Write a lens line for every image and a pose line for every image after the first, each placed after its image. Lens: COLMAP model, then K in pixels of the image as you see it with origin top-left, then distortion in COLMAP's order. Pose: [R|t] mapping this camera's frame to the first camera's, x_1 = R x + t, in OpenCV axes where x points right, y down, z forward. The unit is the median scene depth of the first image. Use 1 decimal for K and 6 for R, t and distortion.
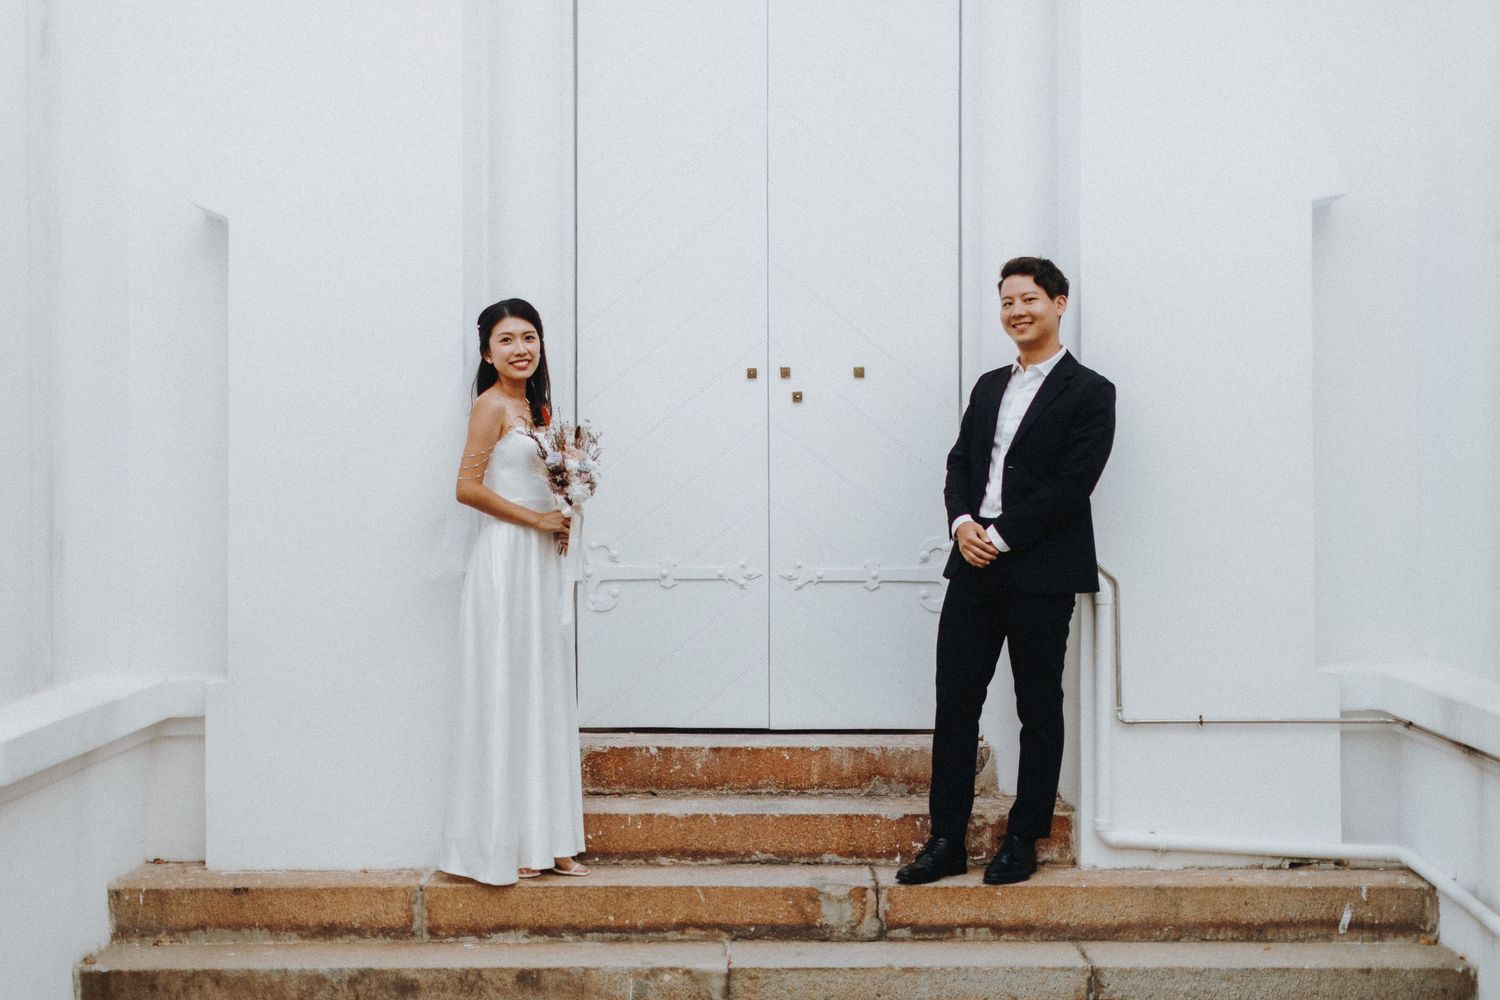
lens RADIAL K [[2278.1, 0, 750.0], [0, 2278.1, 500.0], [0, 0, 1]] dist [-0.252061, 0.754636]
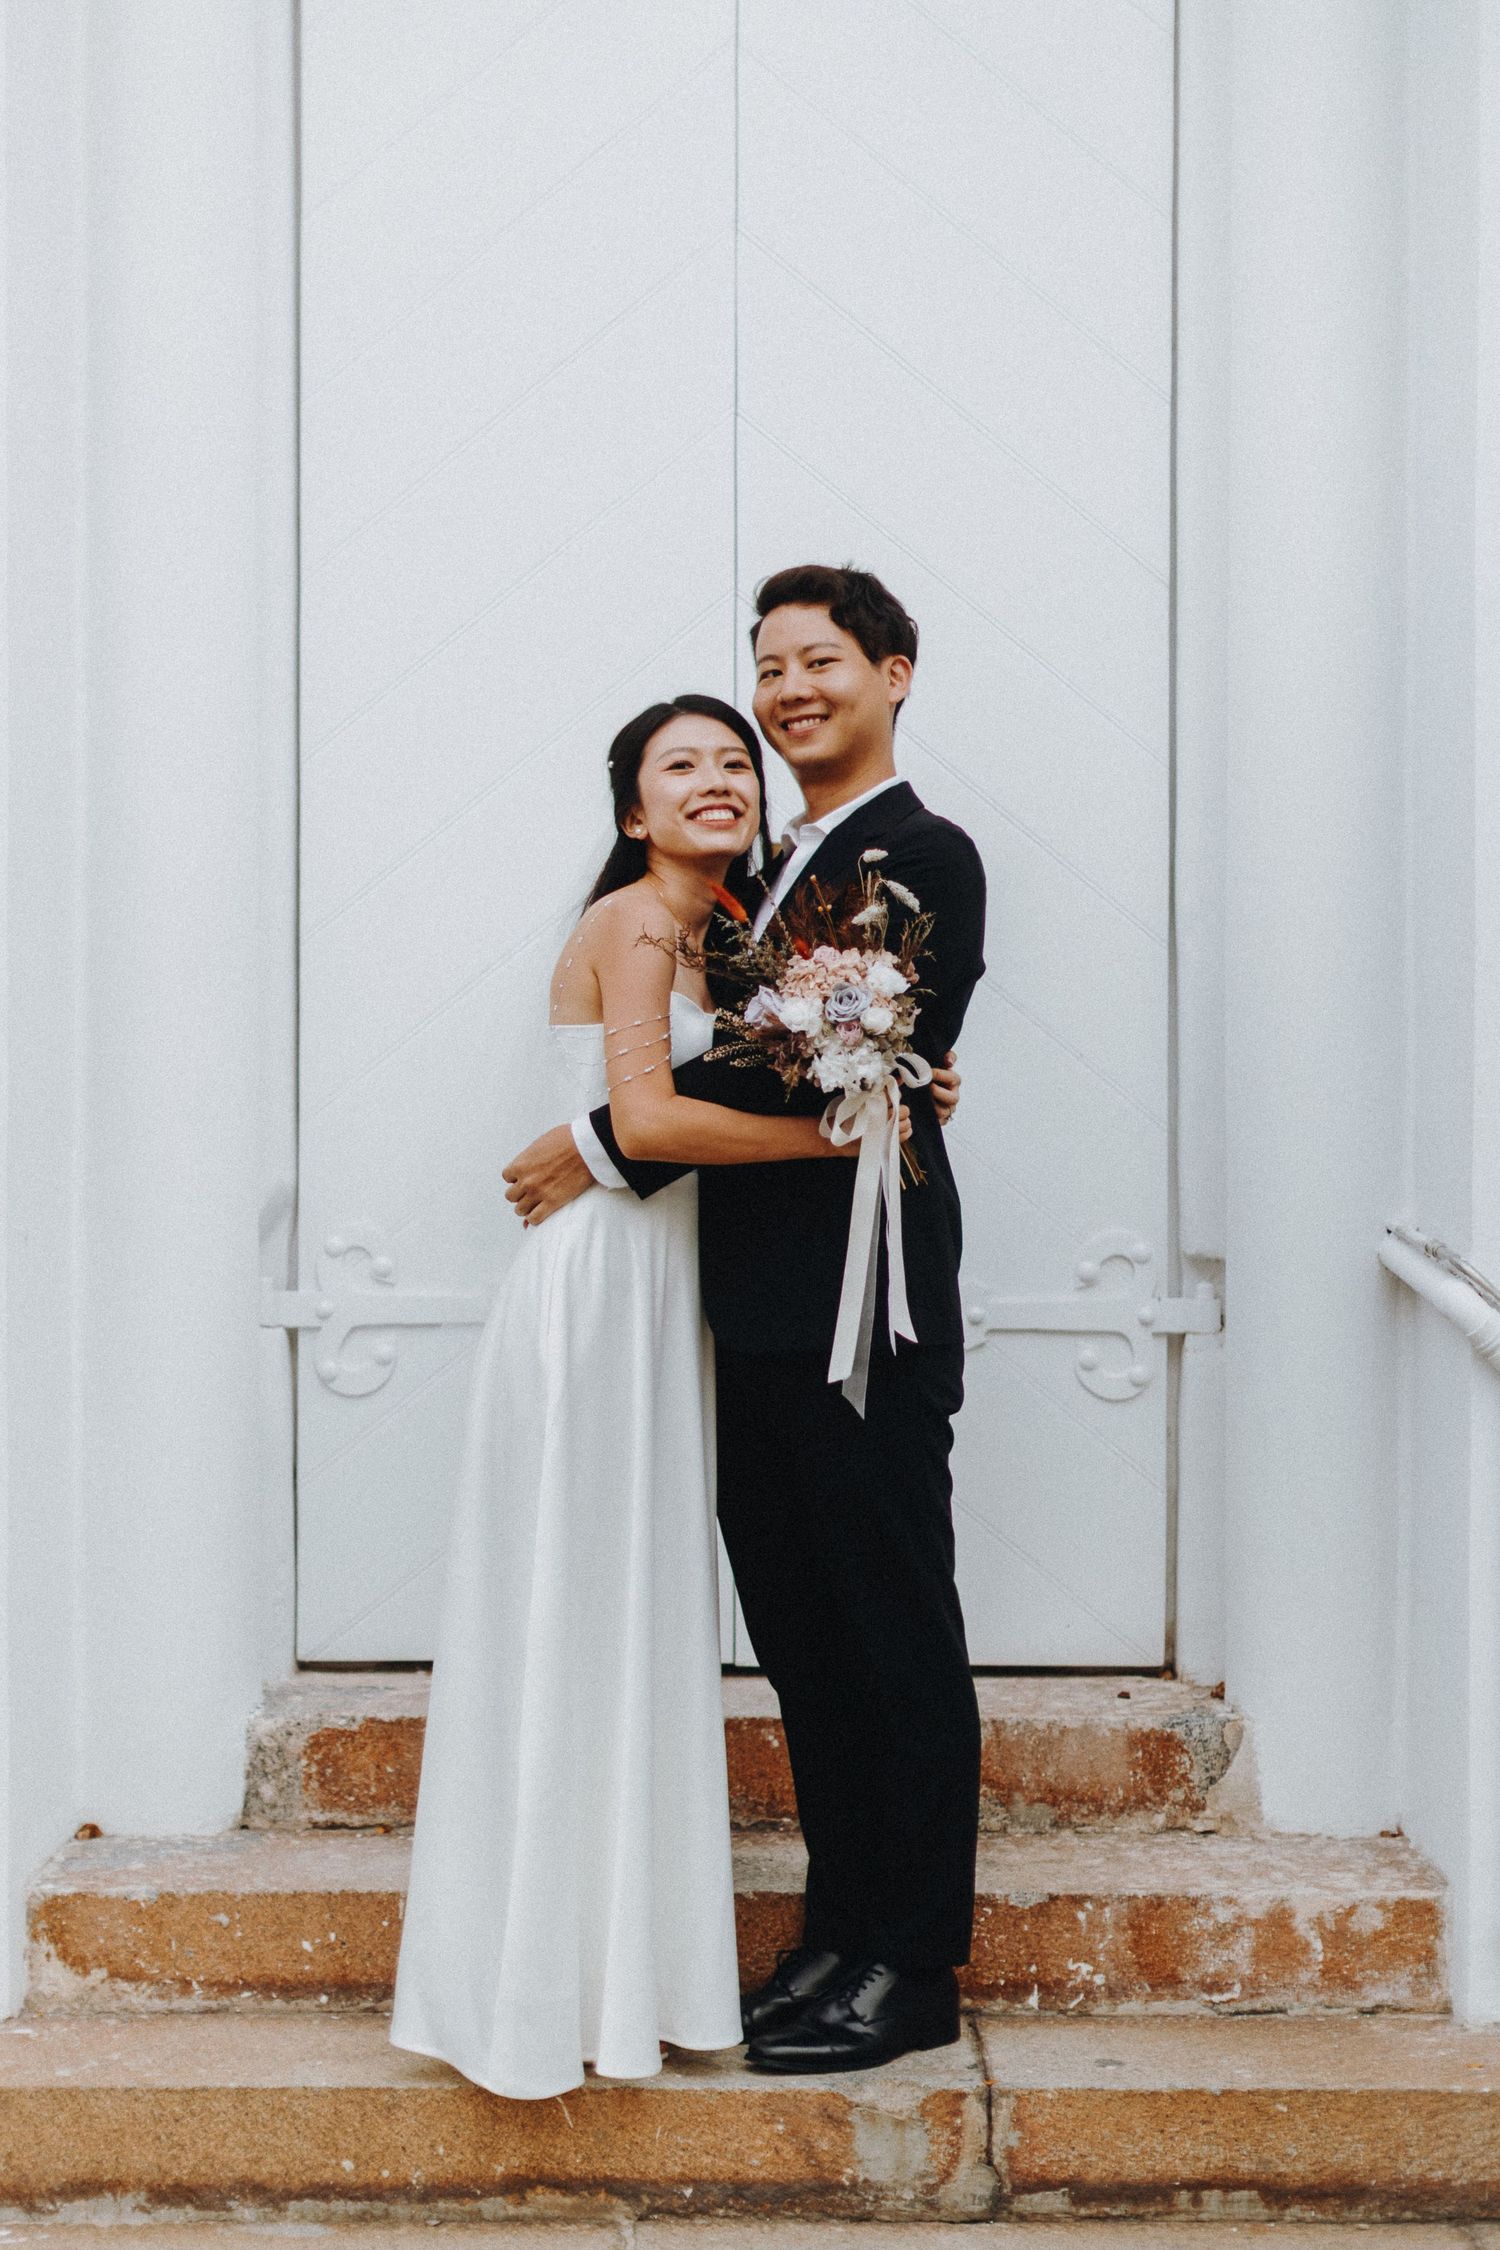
lens RADIAL K [[3417.2, 0, 750.0], [0, 3417.2, 1125.0], [0, 0, 1]] dist [-0.252061, 0.754636]
pose [[0.999944, 0.006610, 0.008267, 0.006053], [-0.006746, 0.999840, 0.016564, -0.016404], [-0.008156, -0.016619, 0.999829, 0.385990]]
